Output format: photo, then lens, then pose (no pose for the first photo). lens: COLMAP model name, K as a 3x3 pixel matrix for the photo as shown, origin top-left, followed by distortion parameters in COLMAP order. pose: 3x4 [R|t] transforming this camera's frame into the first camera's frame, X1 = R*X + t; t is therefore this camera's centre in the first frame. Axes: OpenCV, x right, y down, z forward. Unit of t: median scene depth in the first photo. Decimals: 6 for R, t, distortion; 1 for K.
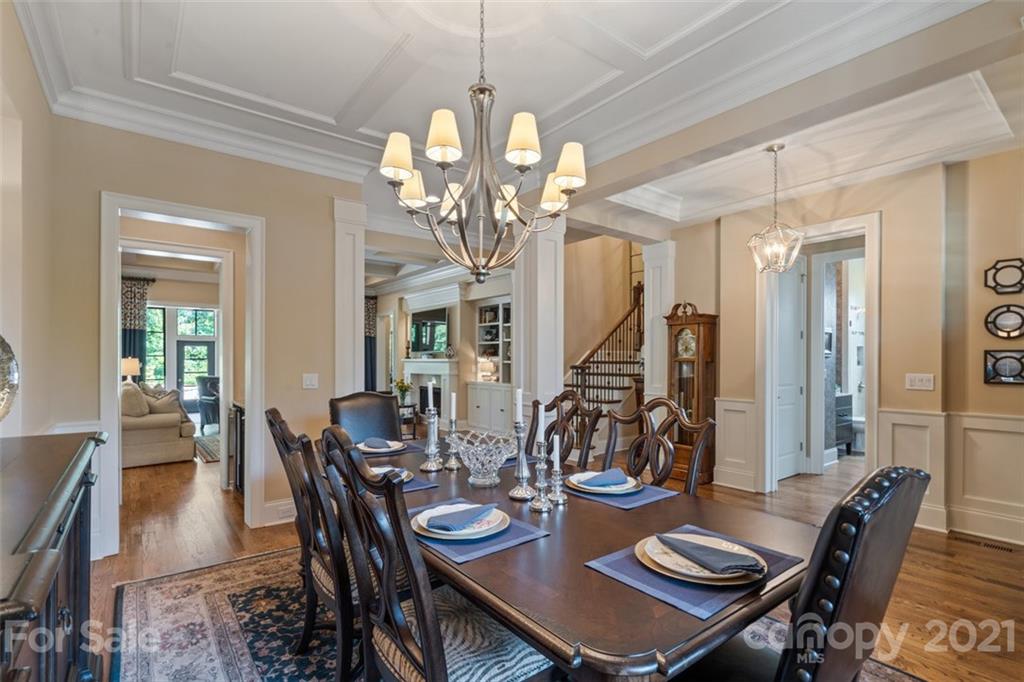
lens RADIAL K [[482.9, 0, 508.1], [0, 482.9, 359.0], [0, 0, 1]] dist [-0.015391, 0.000225]
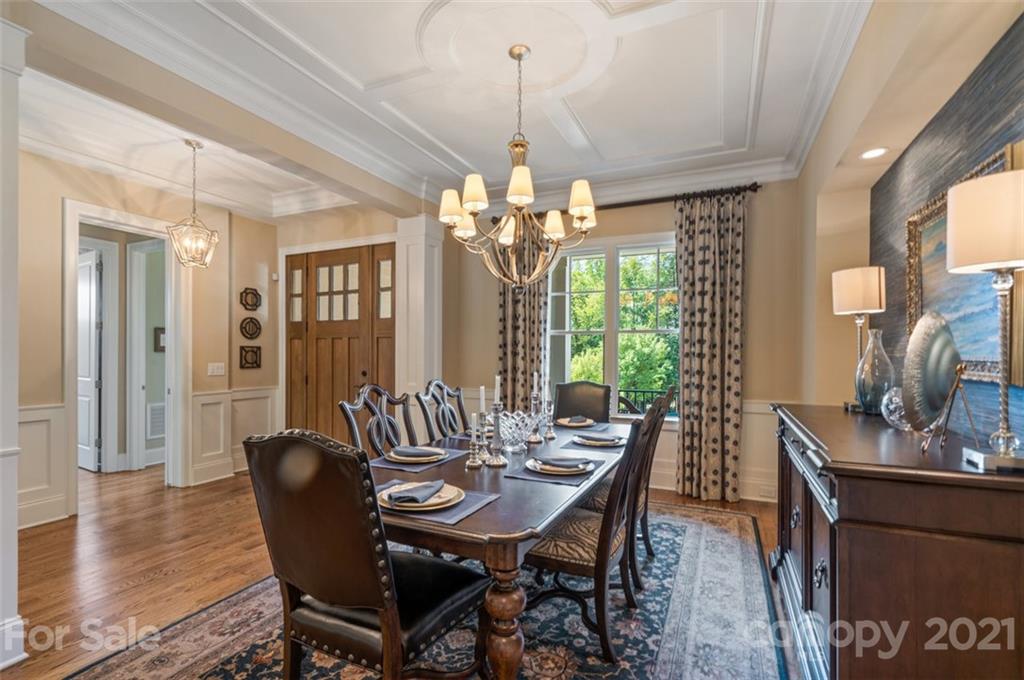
lens RADIAL K [[477.9, 0, 512.0], [0, 477.9, 340.0], [0, 0, 1]] dist [-0.000167, 0.000300]
pose [[-0.470052, 0.025918, 0.882258, -0.297479], [-0.002667, 0.999523, -0.030784, 0.003023], [-0.882635, -0.016823, -0.469759, 0.400782]]
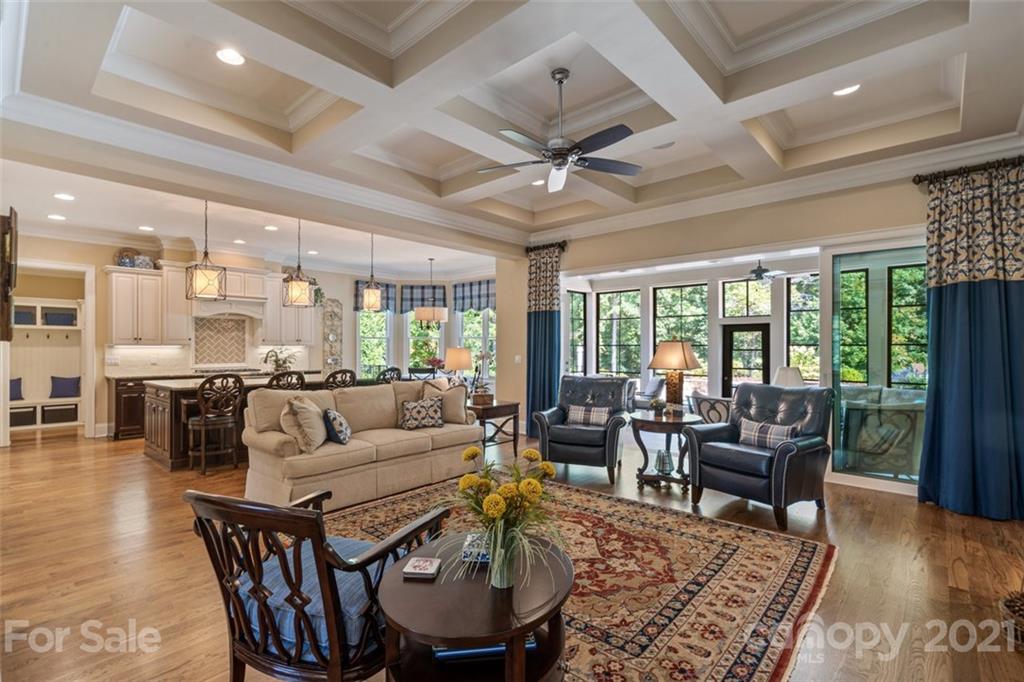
lens RADIAL K [[474.0, 0, 508.3], [0, 474.0, 350.3], [0, 0, 1]] dist [0.000468, 0.000403]
pose [[0.169821, 0.003922, -0.985467, -0.034364], [-0.001977, 0.999991, 0.003639, -0.000868], [0.985473, 0.001331, 0.169828, 0.843590]]
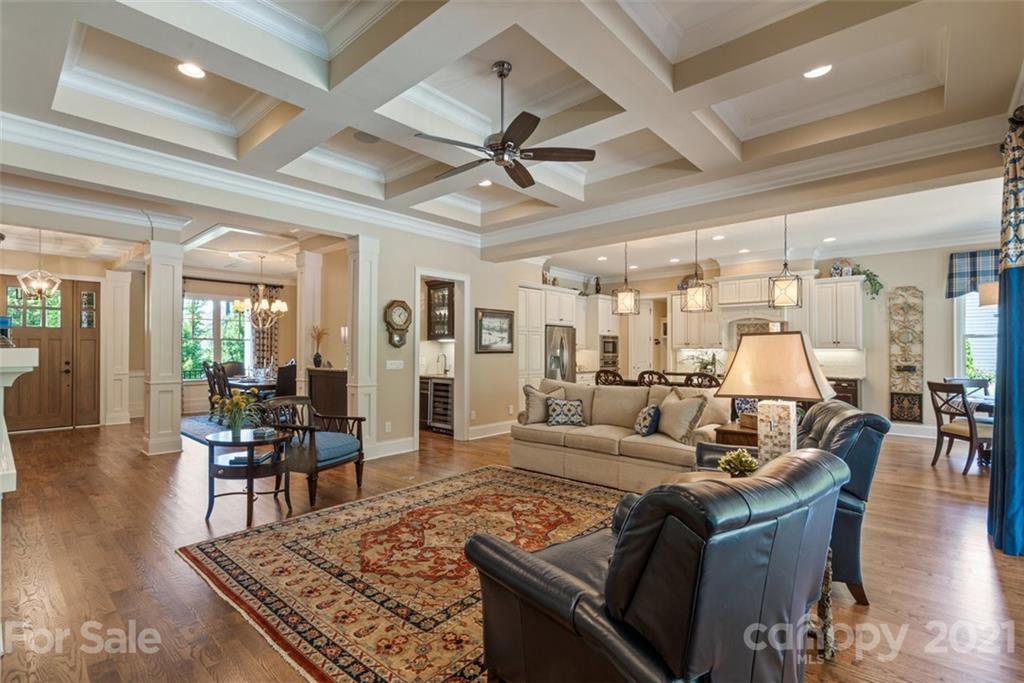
lens RADIAL K [[474.3, 0, 507.4], [0, 474.3, 345.4], [0, 0, 1]] dist [-0.009890, -0.000053]
pose [[-0.984088, -0.005163, -0.177606, -0.360874], [-0.003583, 0.999951, -0.009217, -0.001534], [0.177645, -0.008434, -0.984059, 1.343119]]
